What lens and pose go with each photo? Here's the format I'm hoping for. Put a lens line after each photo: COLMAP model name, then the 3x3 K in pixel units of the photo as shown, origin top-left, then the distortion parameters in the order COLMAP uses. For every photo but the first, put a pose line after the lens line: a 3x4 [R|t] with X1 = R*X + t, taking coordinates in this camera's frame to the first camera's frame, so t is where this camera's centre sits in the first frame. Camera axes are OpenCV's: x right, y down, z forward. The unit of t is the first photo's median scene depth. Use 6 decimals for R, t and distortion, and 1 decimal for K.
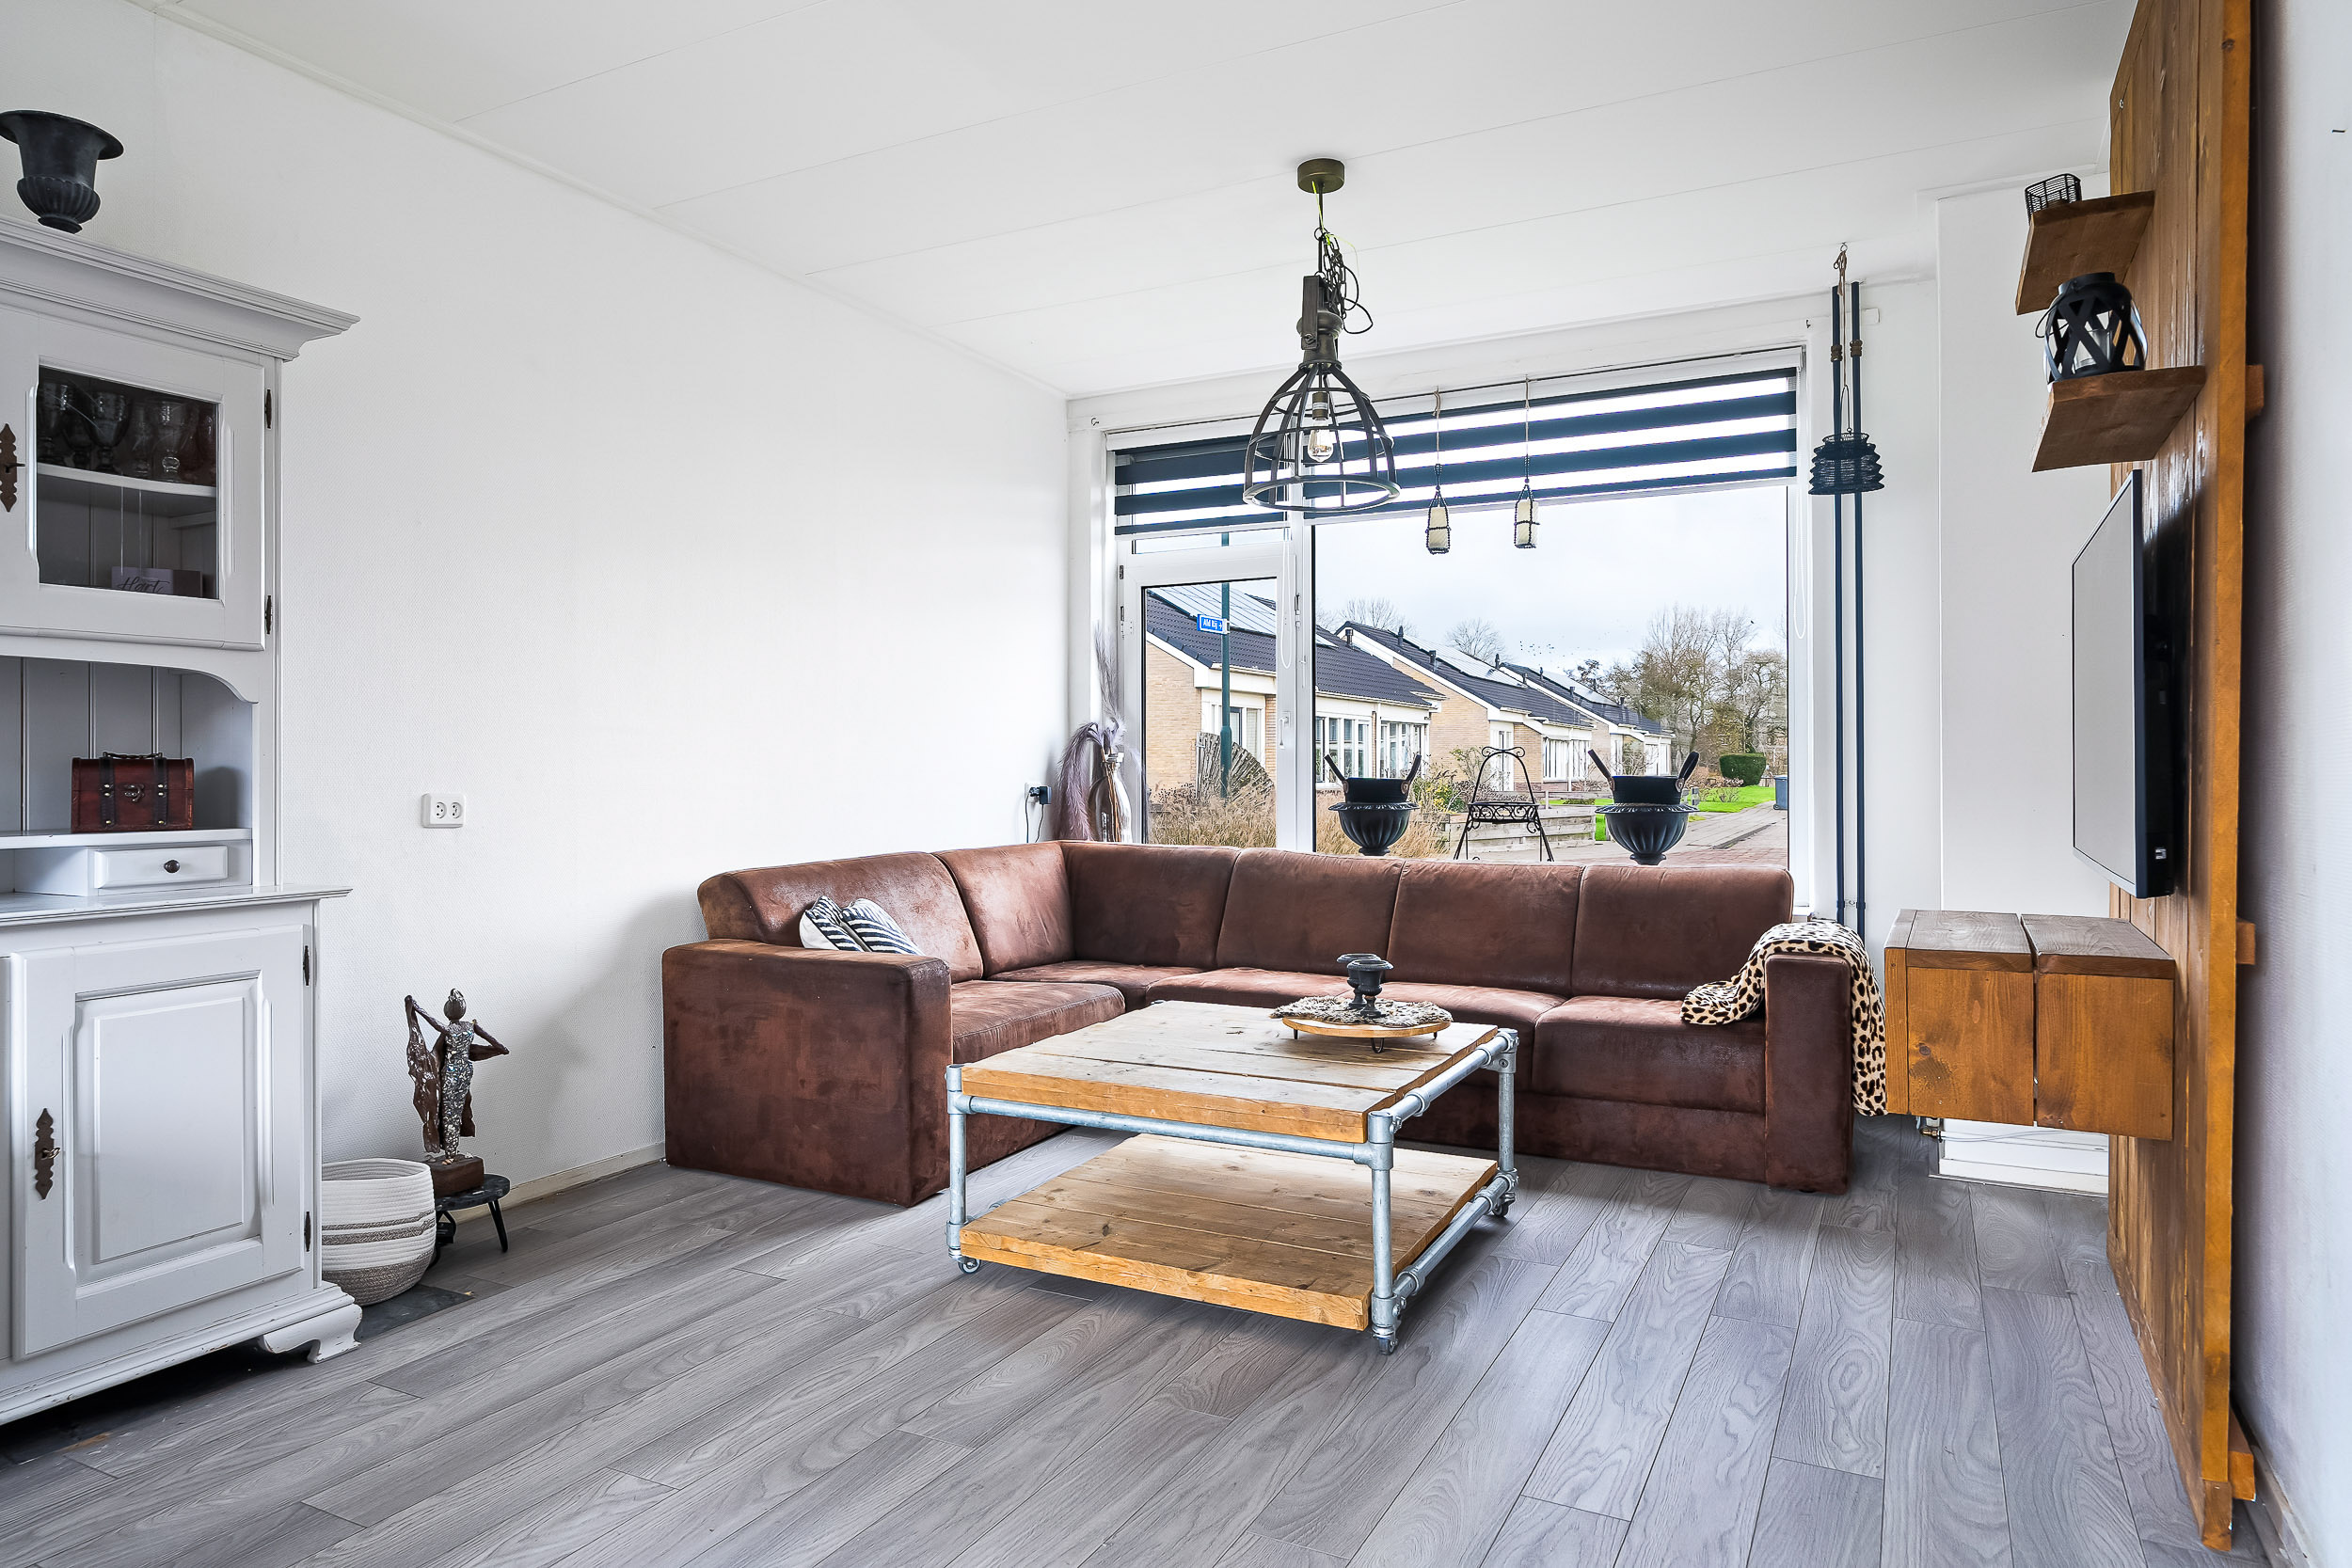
lens RADIAL K [[1430.9, 0, 1173.5], [0, 1430.9, 766.8], [0, 0, 1]] dist [-0.004471, 0.001415]
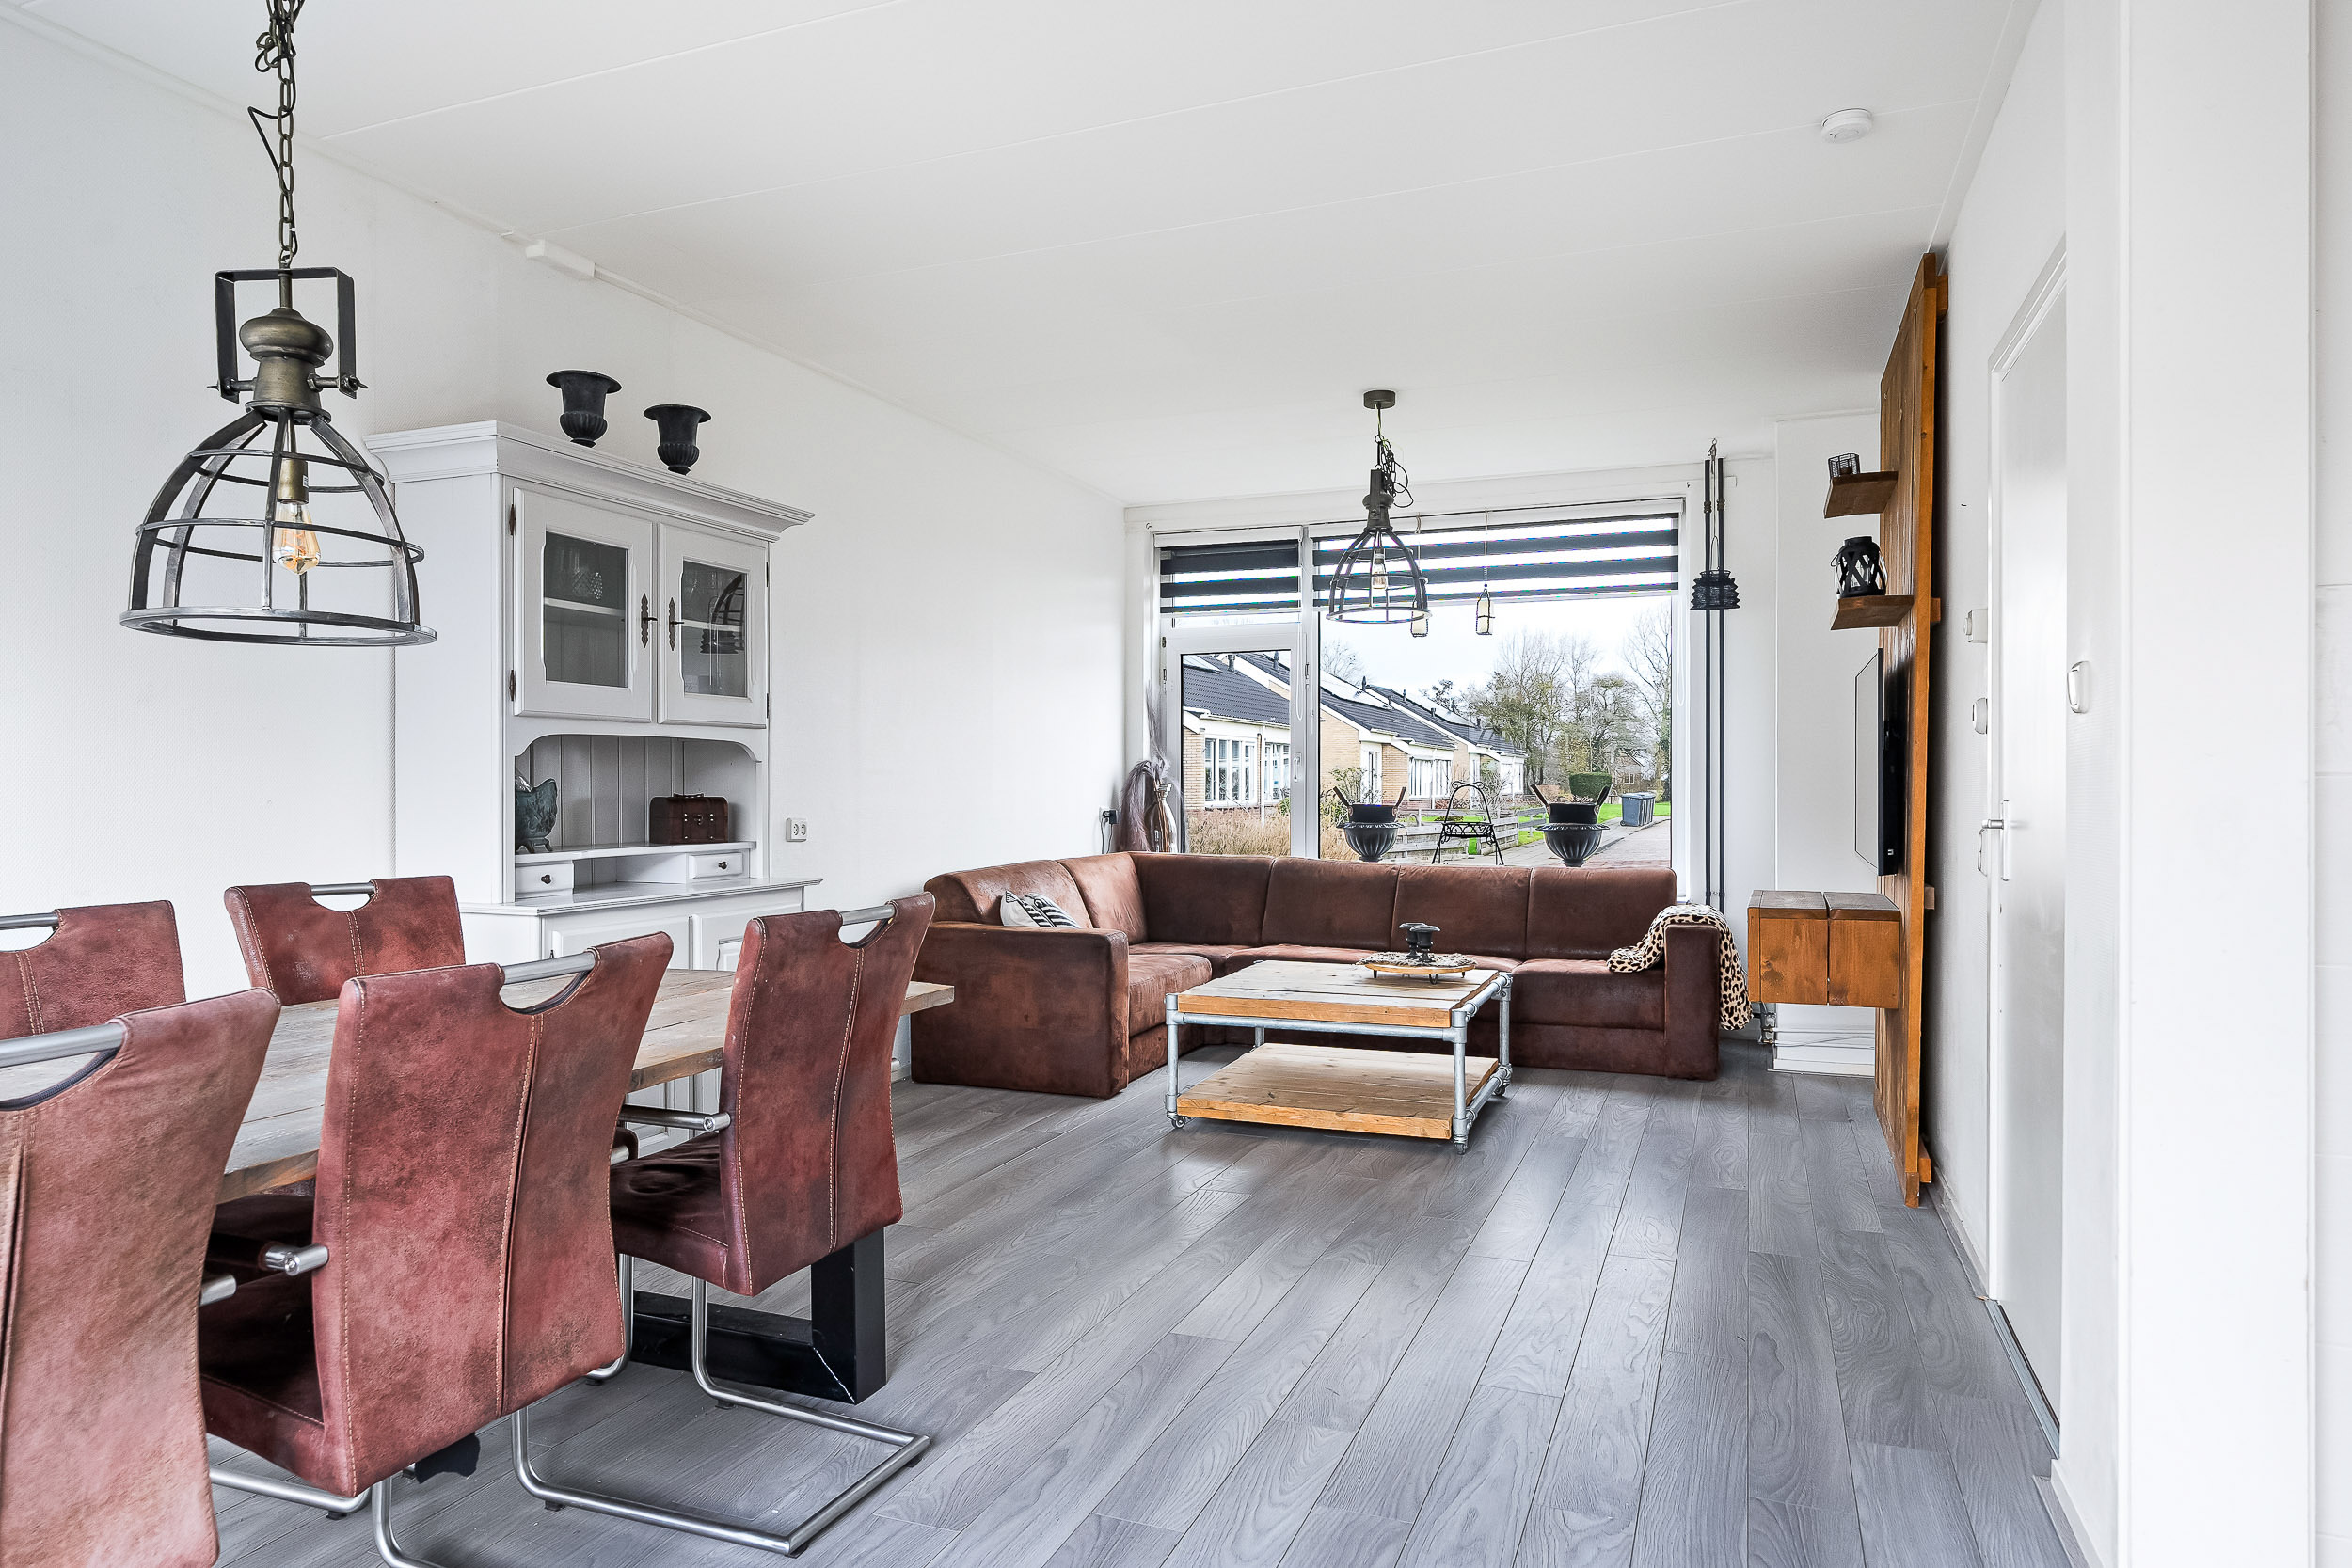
lens RADIAL K [[1430.9, 0, 1181.3], [0, 1430.9, 799.2], [0, 0, 1]] dist [-0.004471, 0.001415]
pose [[0.994662, 0.000922, 0.103184, -0.272902], [-0.002049, 0.999939, 0.010822, -0.017138], [-0.103167, -0.010976, 0.994603, -0.488916]]
